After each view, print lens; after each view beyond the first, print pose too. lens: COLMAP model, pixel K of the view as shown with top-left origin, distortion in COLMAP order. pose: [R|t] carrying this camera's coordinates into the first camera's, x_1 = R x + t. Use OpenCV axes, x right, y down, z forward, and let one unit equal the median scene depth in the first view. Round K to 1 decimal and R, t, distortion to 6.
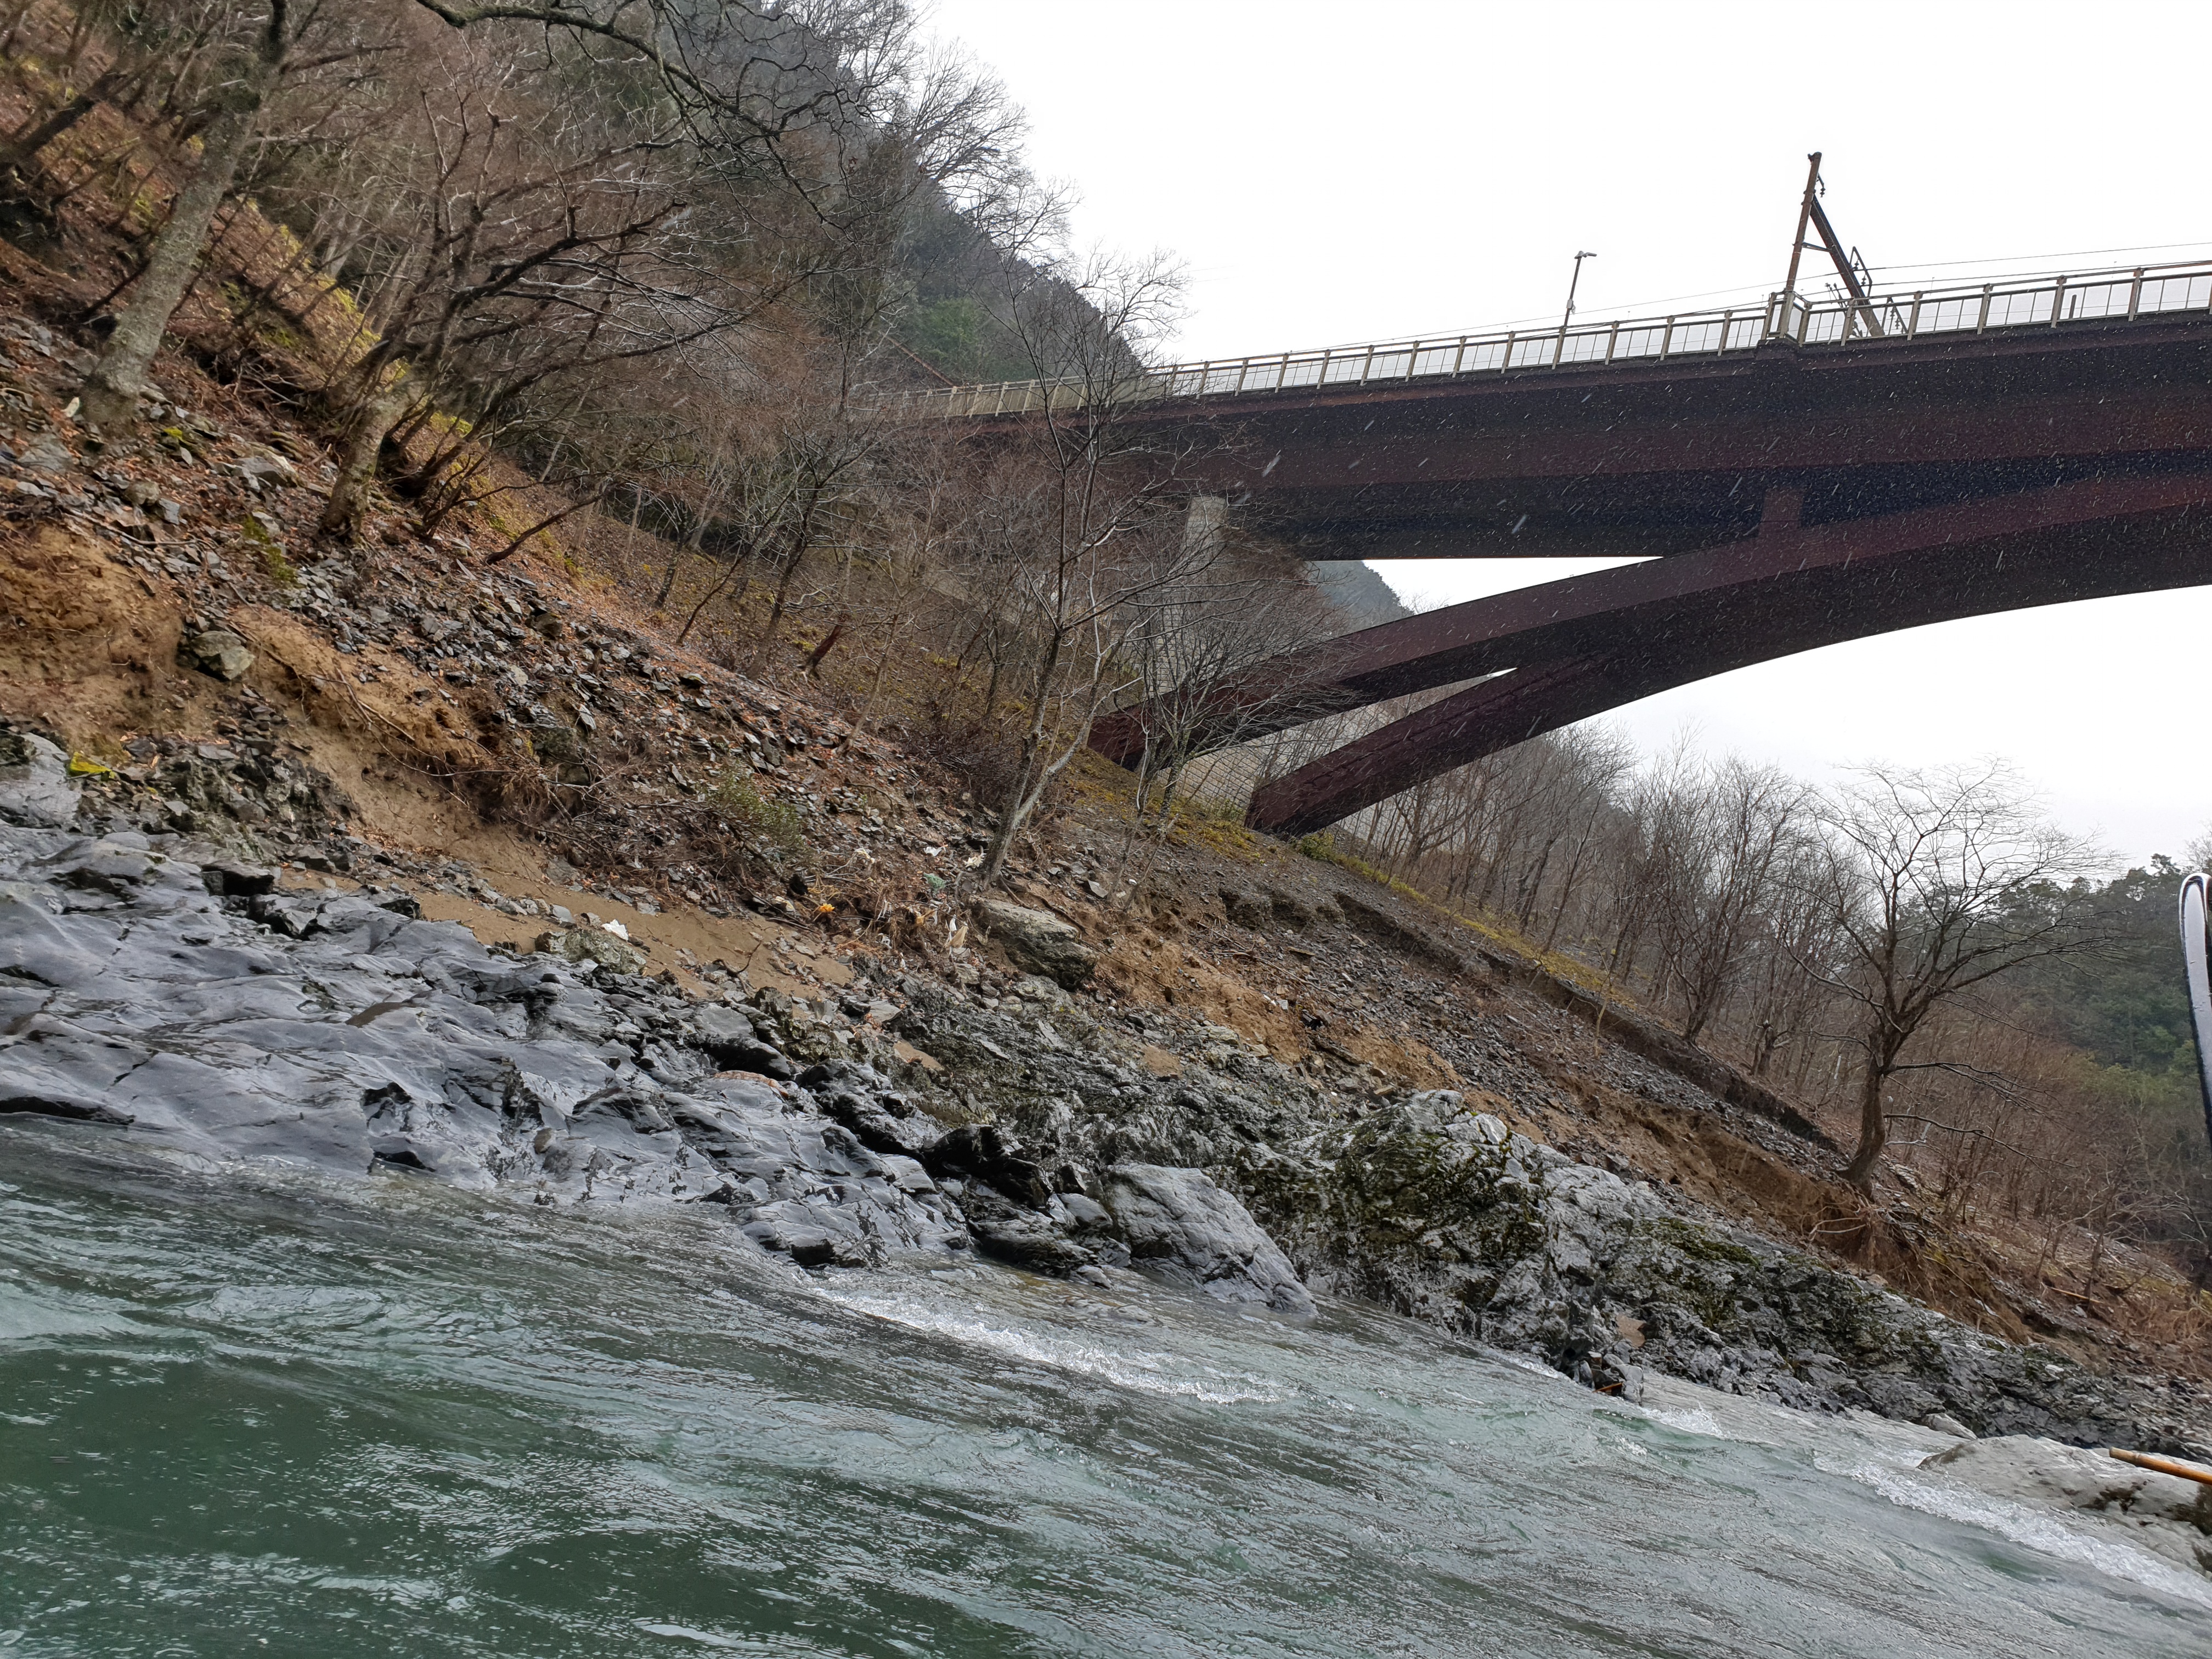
lens RADIAL K [[1686.9, 0, 1037.9], [0, 1686.9, 816.7], [0, 0, 1]] dist [0.004833, 0.002735]
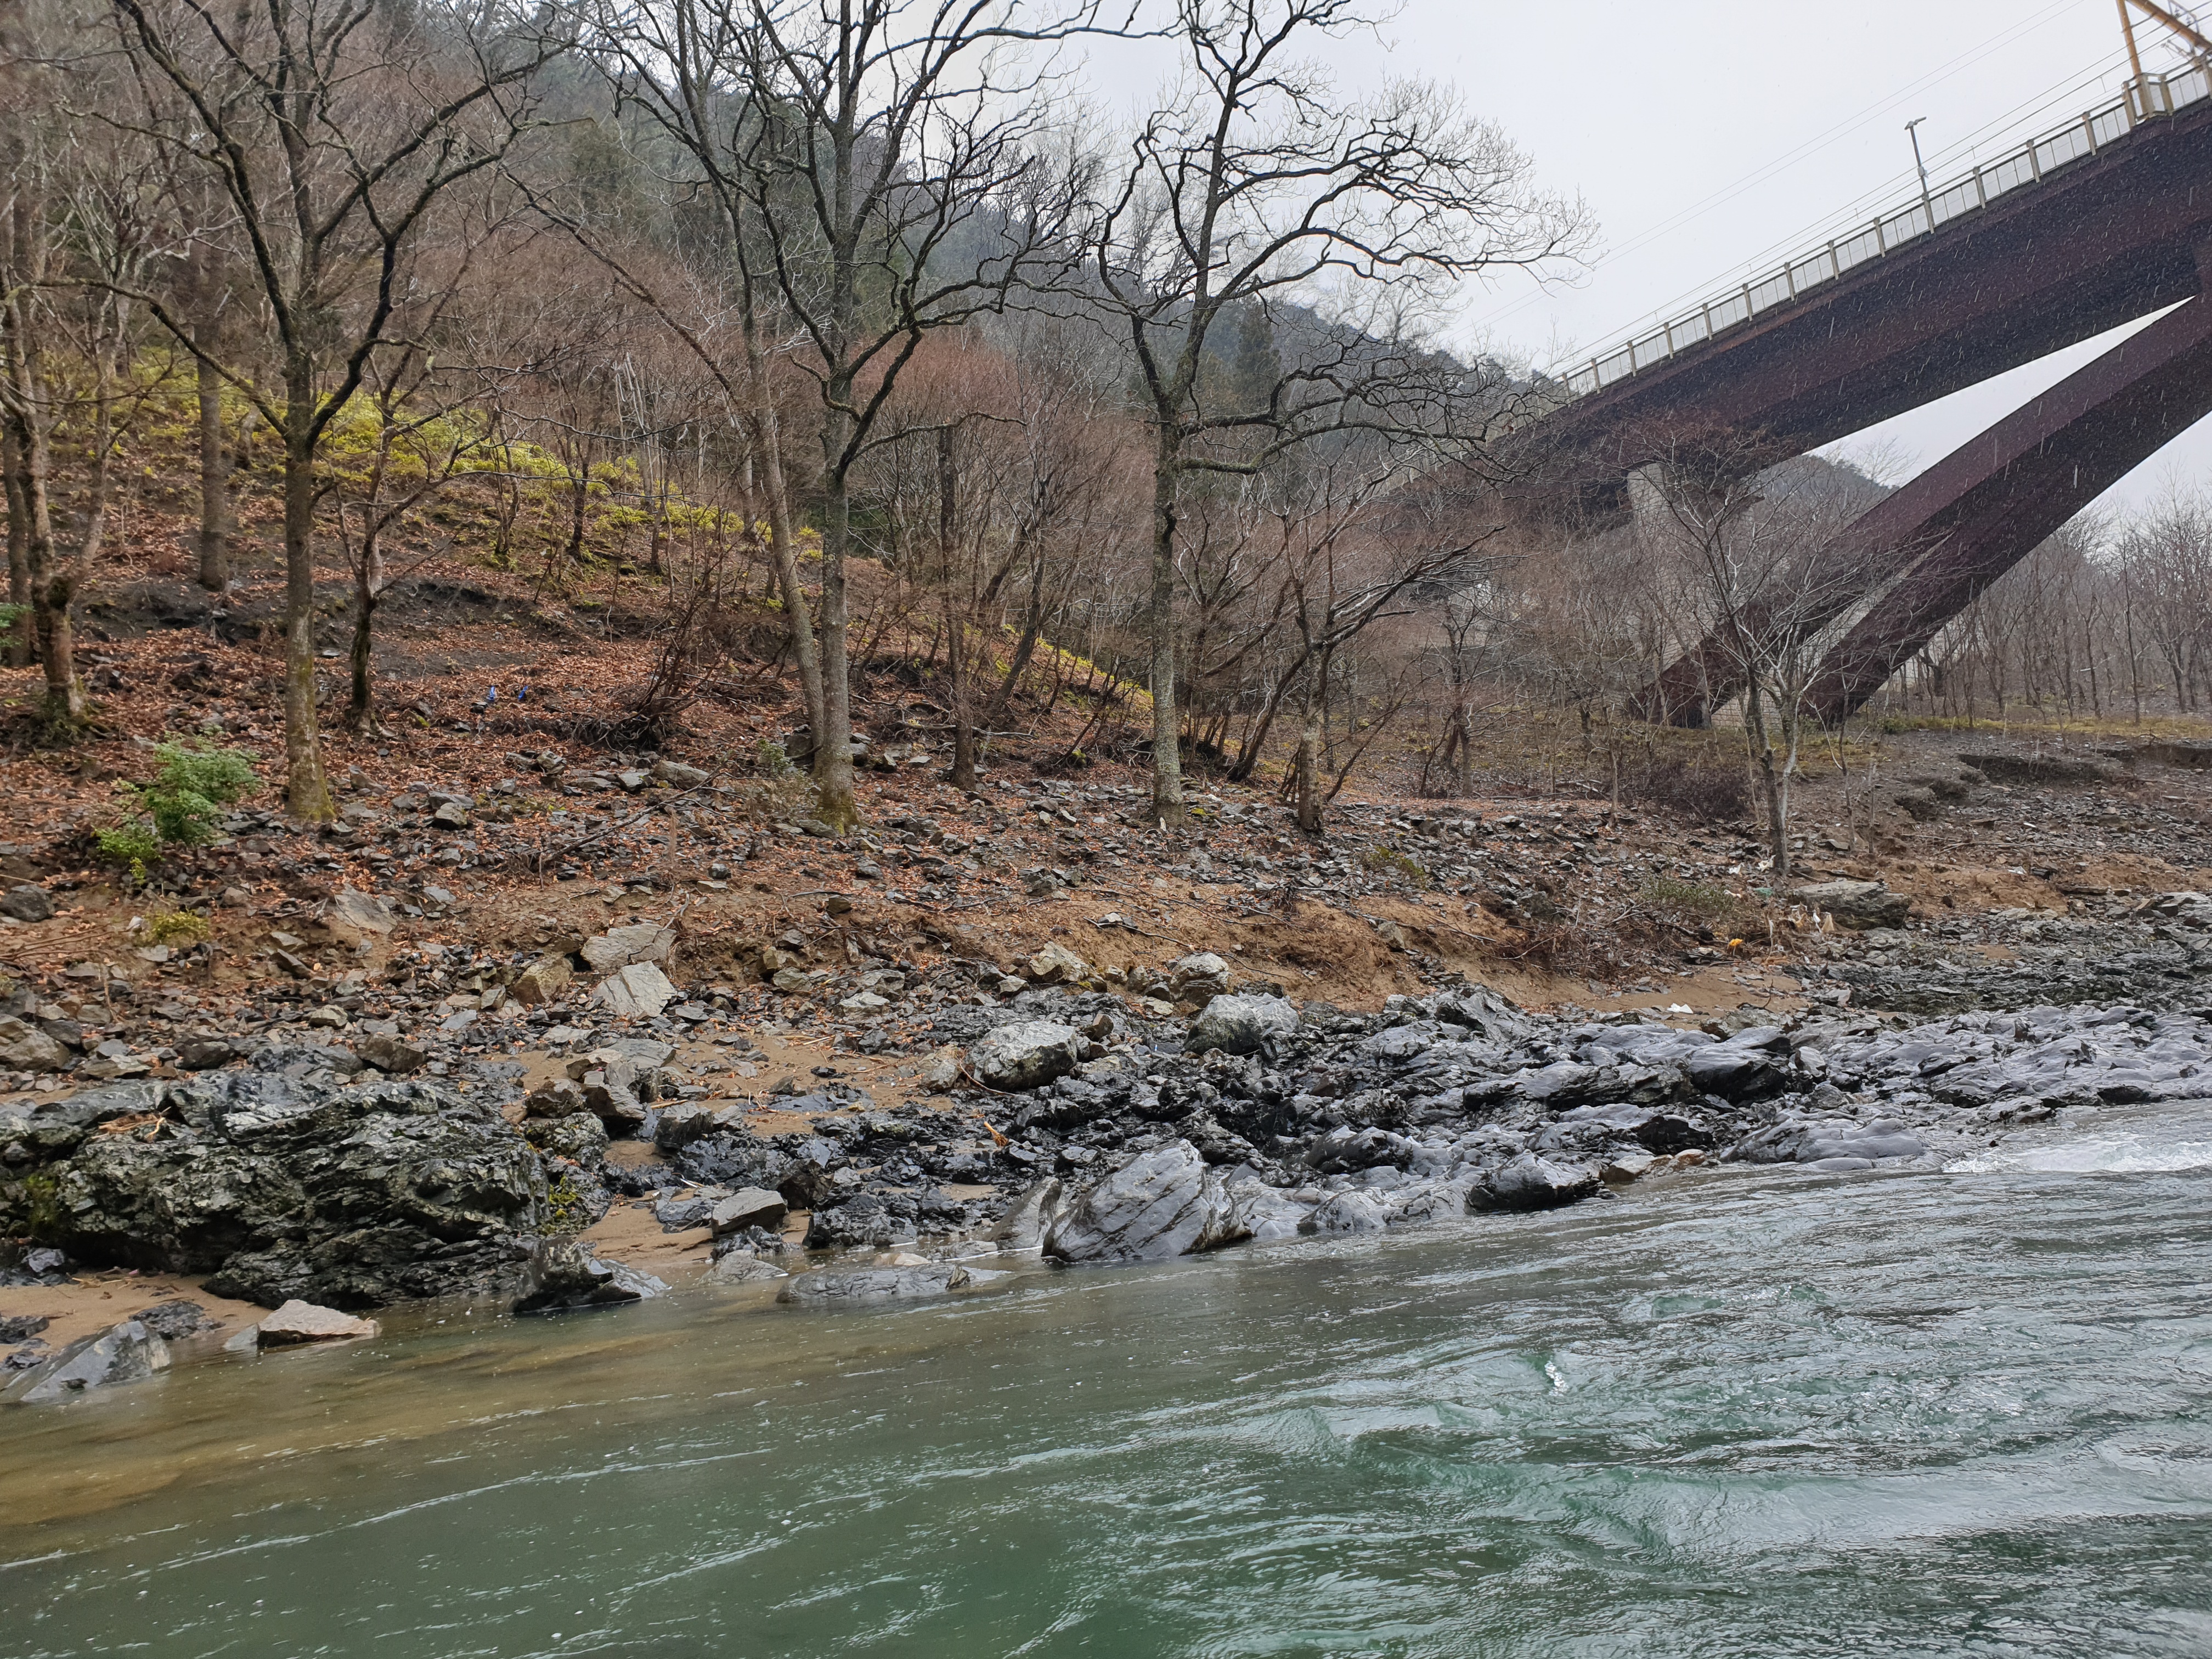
lens RADIAL K [[1689.4, 0, 1138.6], [0, 1689.4, 828.9], [0, 0, 1]] dist [0.151195, -0.280606]
pose [[0.902563, -0.401203, -0.156257, -0.147888], [0.399919, 0.915634, -0.040976, -0.078733], [0.159514, -0.025507, 0.986866, -0.200603]]
